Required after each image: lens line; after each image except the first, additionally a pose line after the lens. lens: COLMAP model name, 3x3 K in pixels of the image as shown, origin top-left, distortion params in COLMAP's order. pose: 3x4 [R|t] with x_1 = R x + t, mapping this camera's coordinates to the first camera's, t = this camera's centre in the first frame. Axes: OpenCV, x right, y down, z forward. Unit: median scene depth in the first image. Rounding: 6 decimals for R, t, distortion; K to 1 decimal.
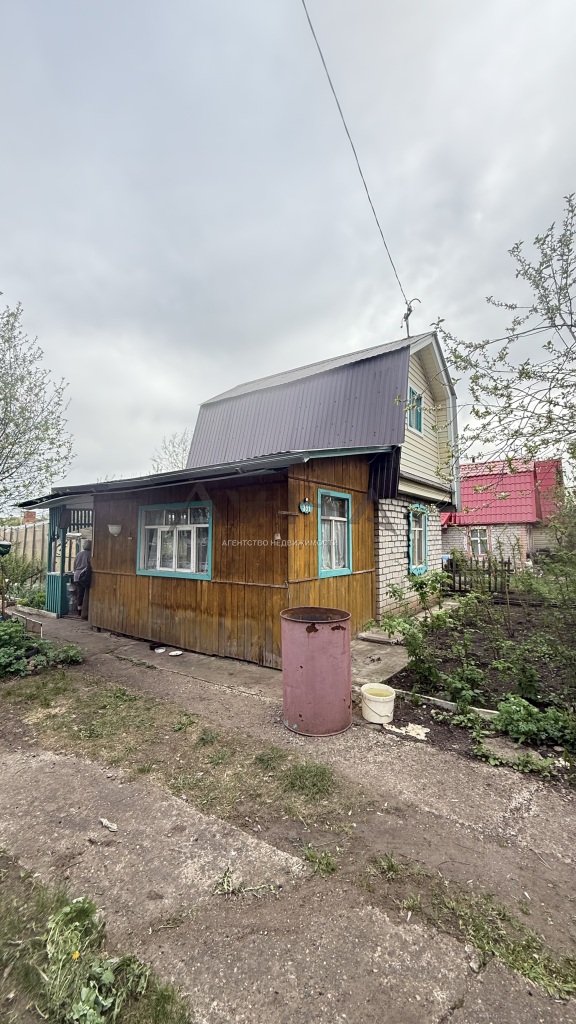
lens RADIAL K [[407.6, 0, 288.8], [0, 407.6, 508.7], [0, 0, 1]] dist [-0.000636, 0.001583]
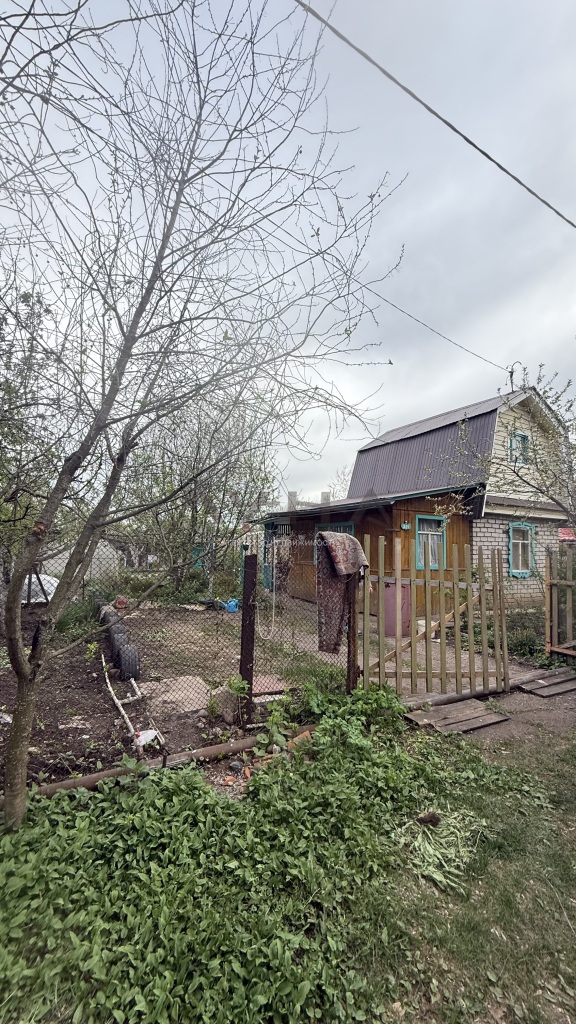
lens RADIAL K [[407.6, 0, 283.3], [0, 407.6, 515.2], [0, 0, 1]] dist [-0.000636, 0.001583]
pose [[0.900648, -0.009500, -0.434445, 0.252283], [0.003337, 0.999883, -0.014947, -0.020085], [0.434536, 0.012012, 0.900574, -0.585443]]
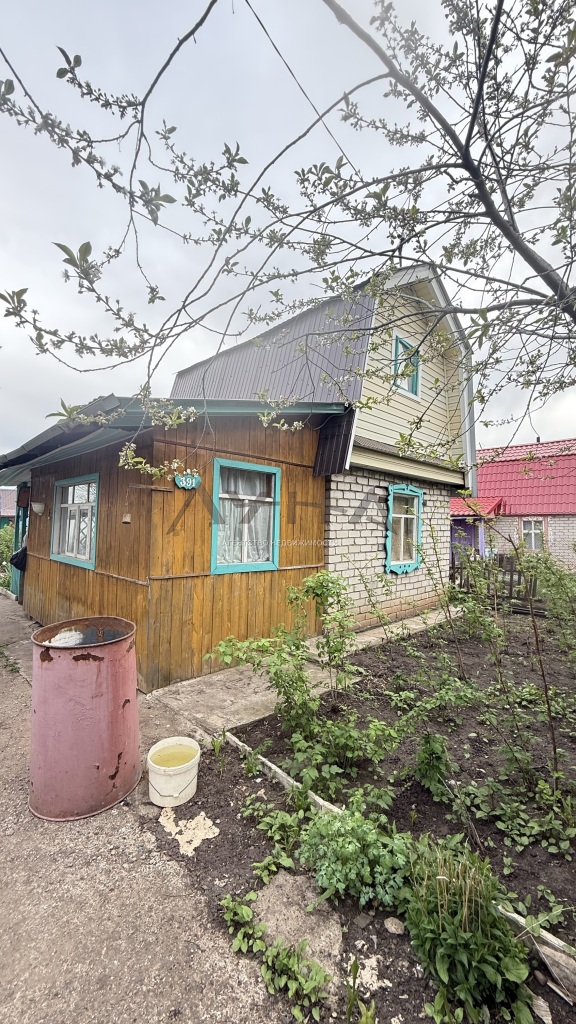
lens RADIAL K [[407.6, 0, 290.4], [0, 407.6, 509.3], [0, 0, 1]] dist [-0.000636, 0.001583]
pose [[0.986700, 0.021174, -0.161169, 0.281370], [-0.015830, 0.999284, 0.034369, 0.016065], [0.161782, -0.031361, 0.986328, 0.221122]]
